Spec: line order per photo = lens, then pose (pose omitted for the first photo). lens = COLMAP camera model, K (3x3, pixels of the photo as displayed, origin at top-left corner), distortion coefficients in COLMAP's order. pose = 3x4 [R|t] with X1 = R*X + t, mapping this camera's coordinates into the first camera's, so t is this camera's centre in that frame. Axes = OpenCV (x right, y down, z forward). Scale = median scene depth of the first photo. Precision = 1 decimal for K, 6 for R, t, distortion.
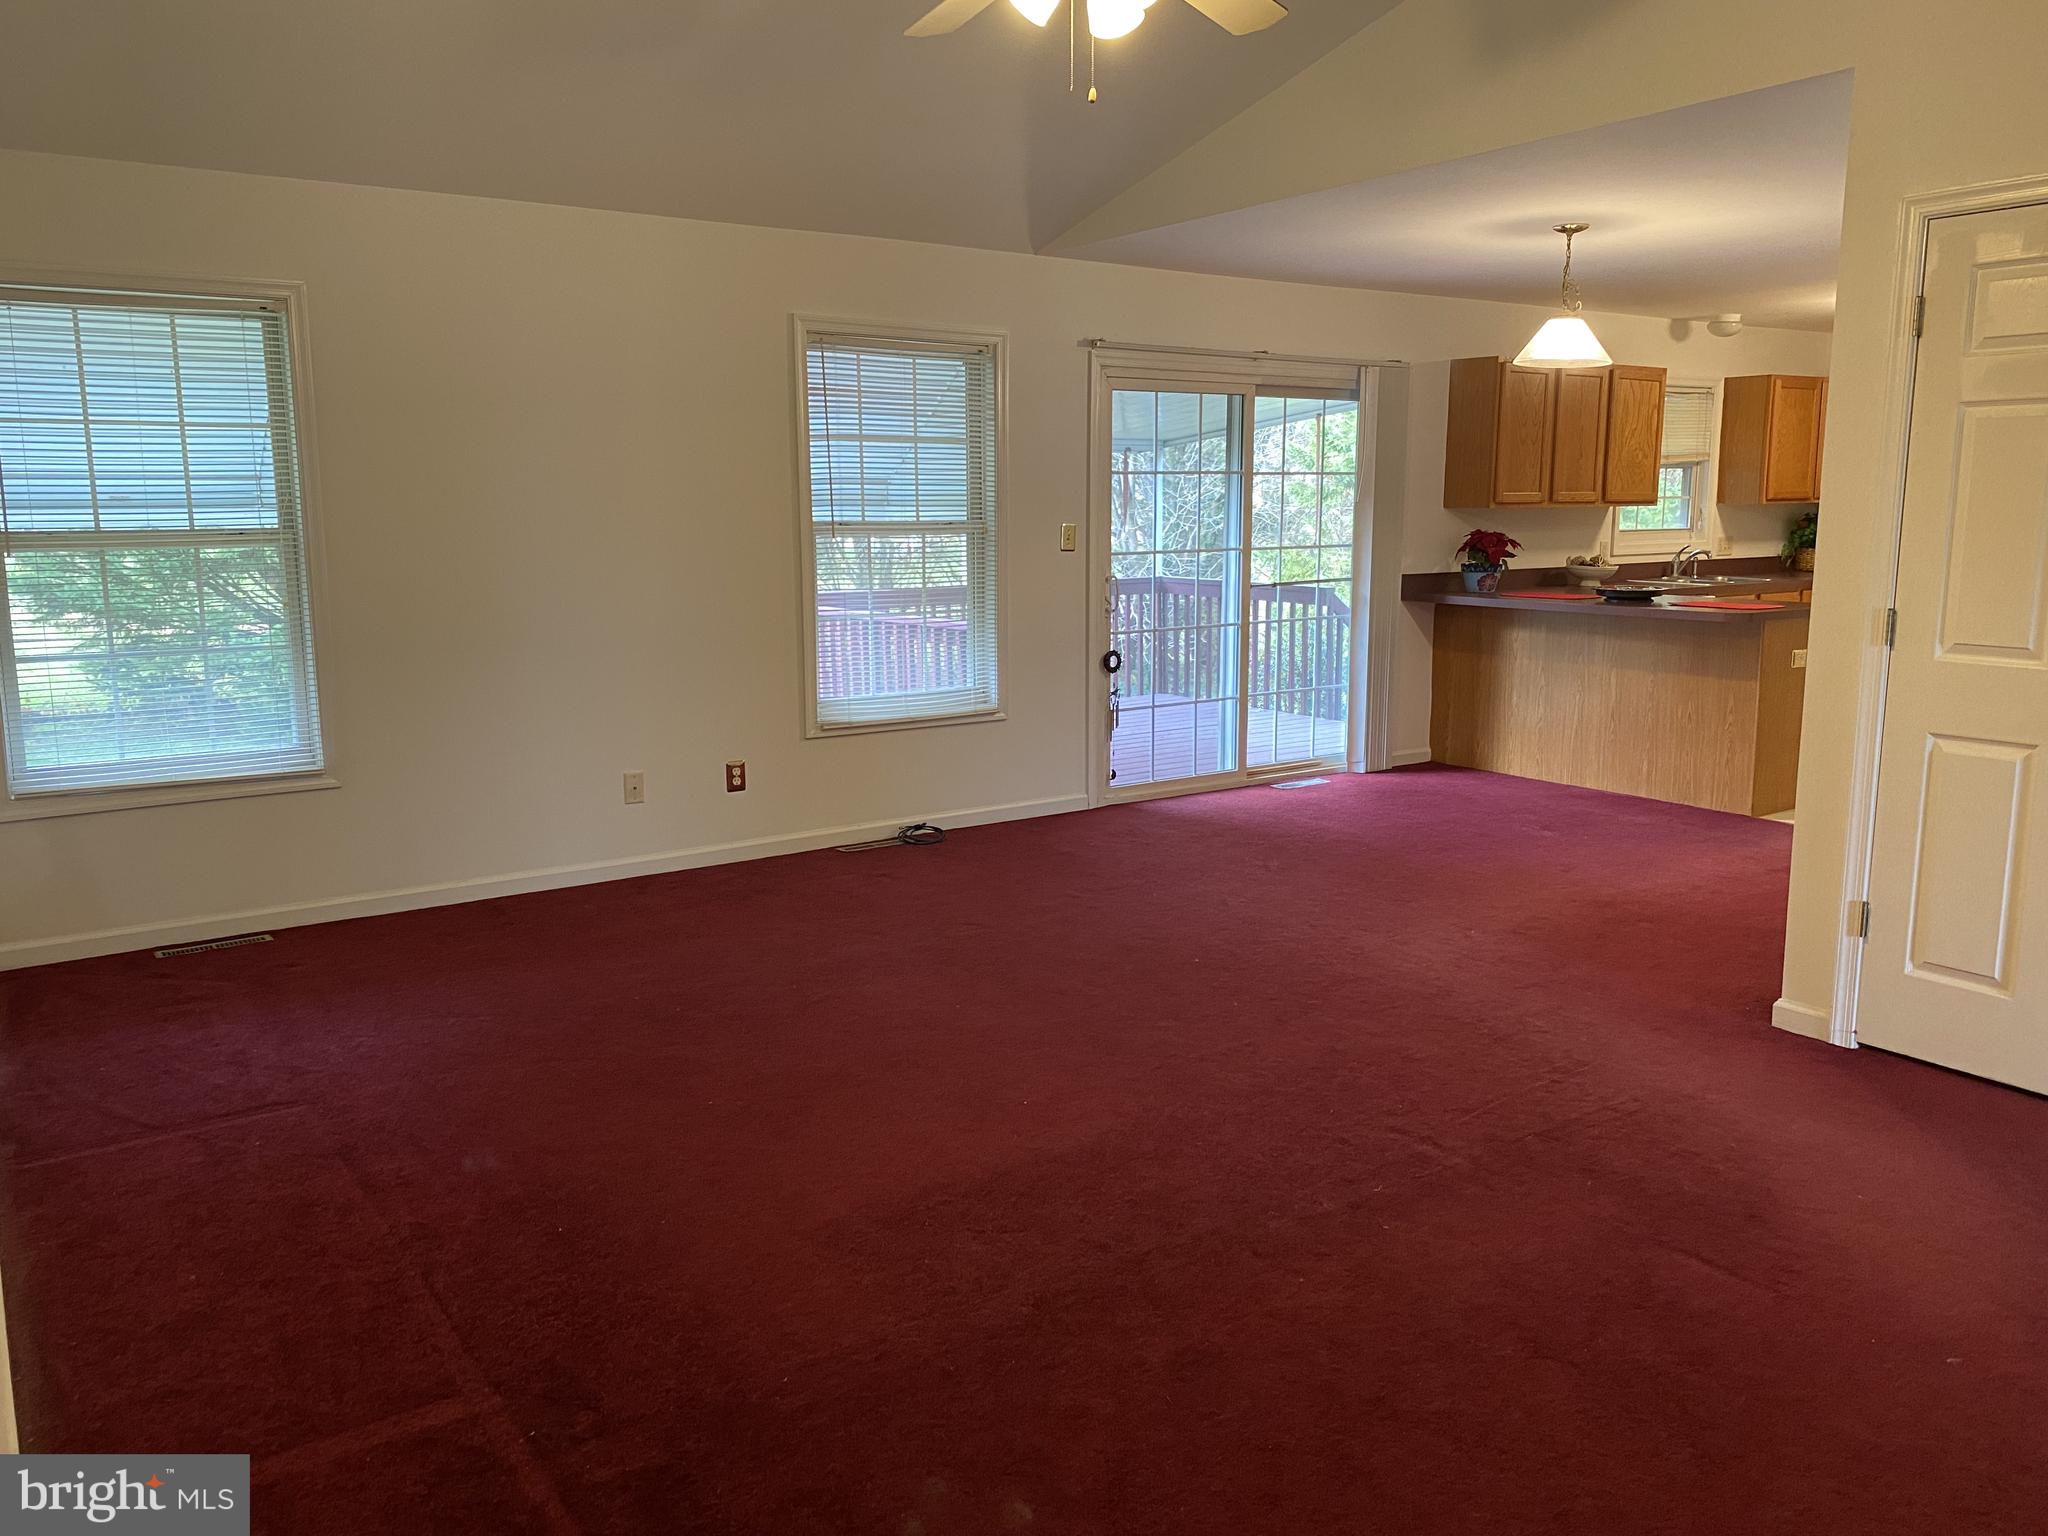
lens RADIAL K [[1589.9, 0, 1024.4], [0, 1589.9, 740.0], [0, 0, 1]] dist [0.061197, -0.128801]
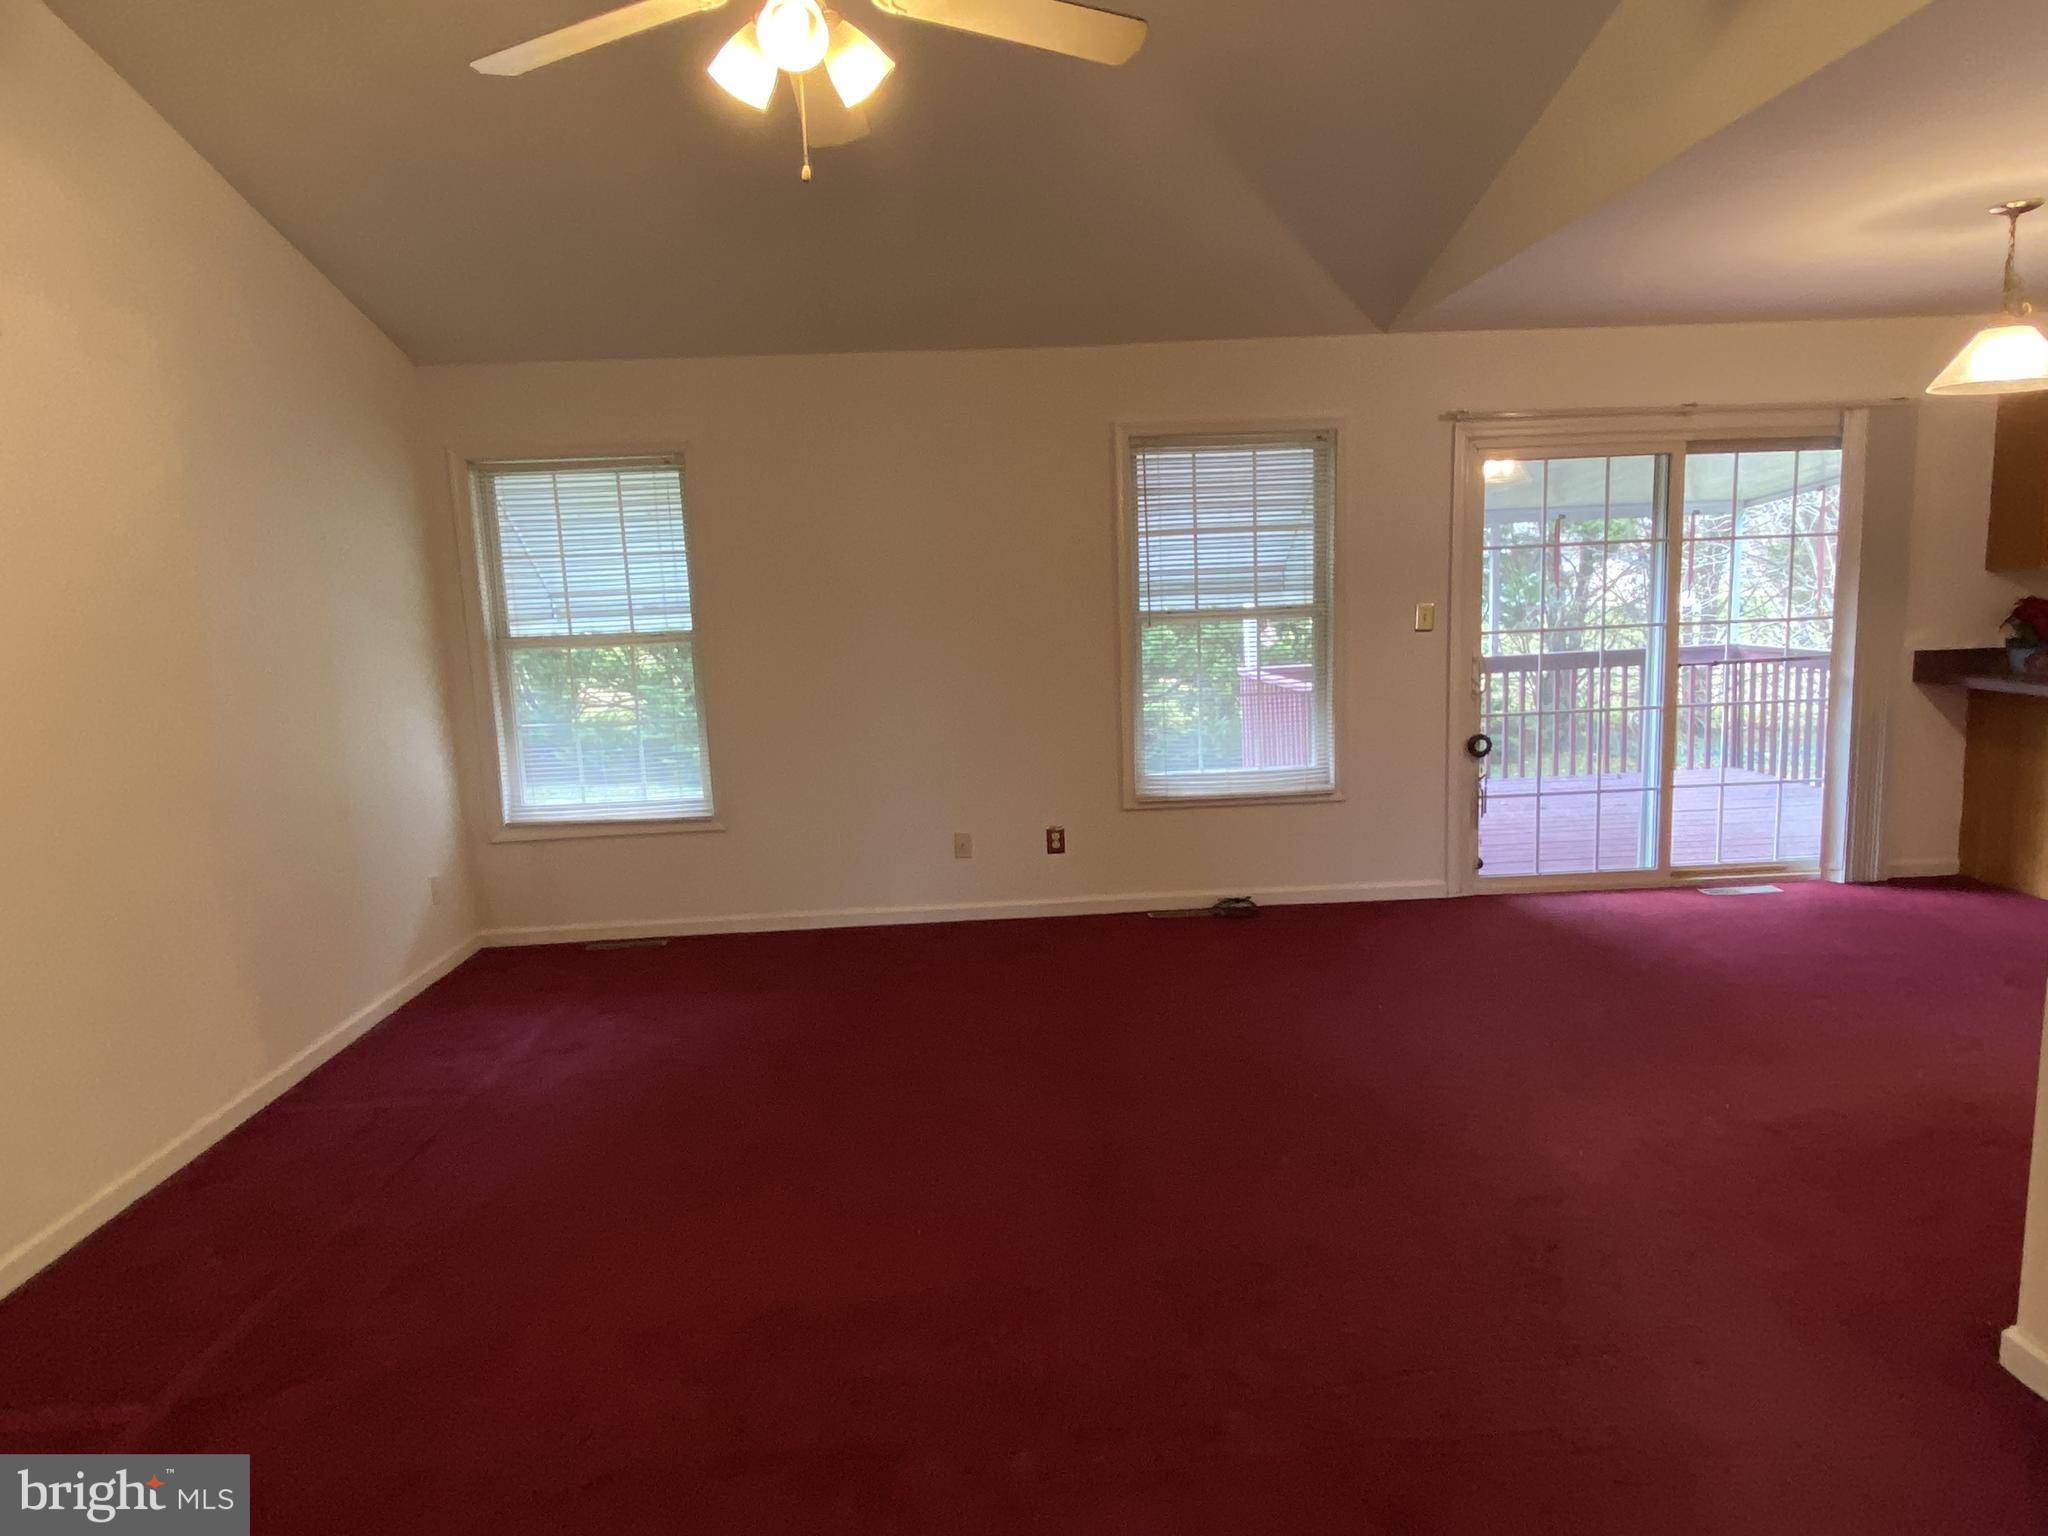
lens RADIAL K [[1263.3, 0, 997.0], [0, 1263.3, 767.6], [0, 0, 1]] dist [0.057818, -0.076590]
pose [[0.833517, 0.045598, -0.550609, 0.217901], [-0.046489, 0.998843, 0.012343, -0.029902], [0.550535, 0.015309, 0.834672, 0.185703]]
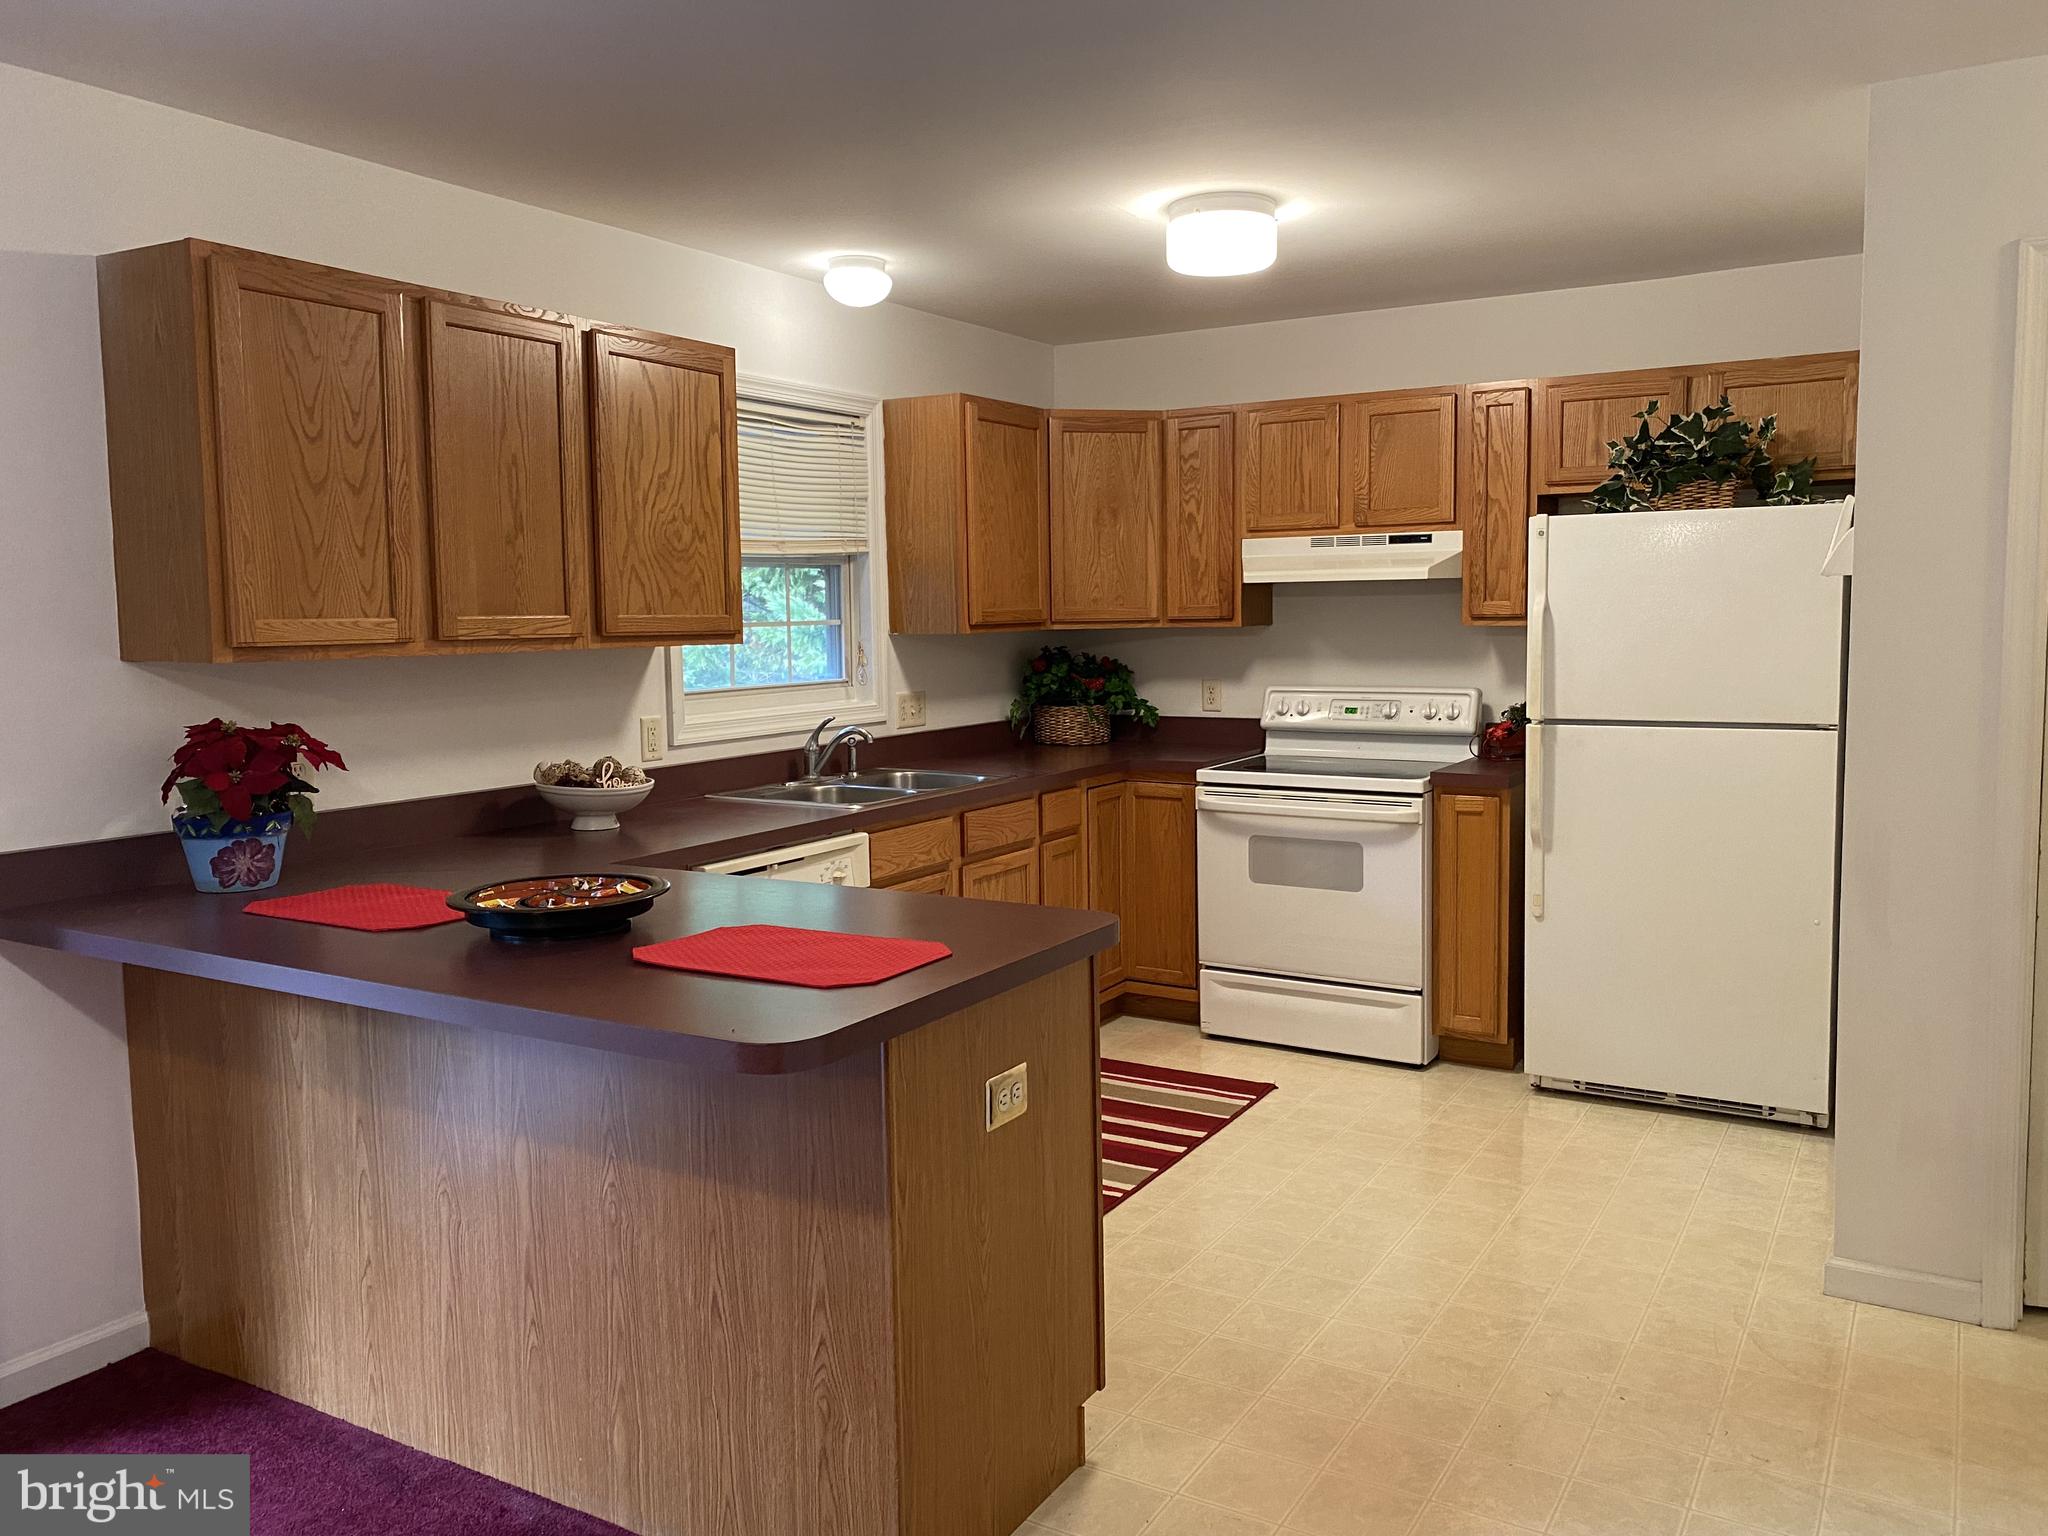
lens RADIAL K [[1558.9, 0, 1025.1], [0, 1558.9, 781.9], [0, 0, 1]] dist [0.084888, -0.115020]
pose [[0.914577, -0.057687, 0.400276, 0.326718], [0.076942, 0.996516, -0.032187, -0.096981], [-0.397025, 0.060236, 0.915829, 0.630164]]
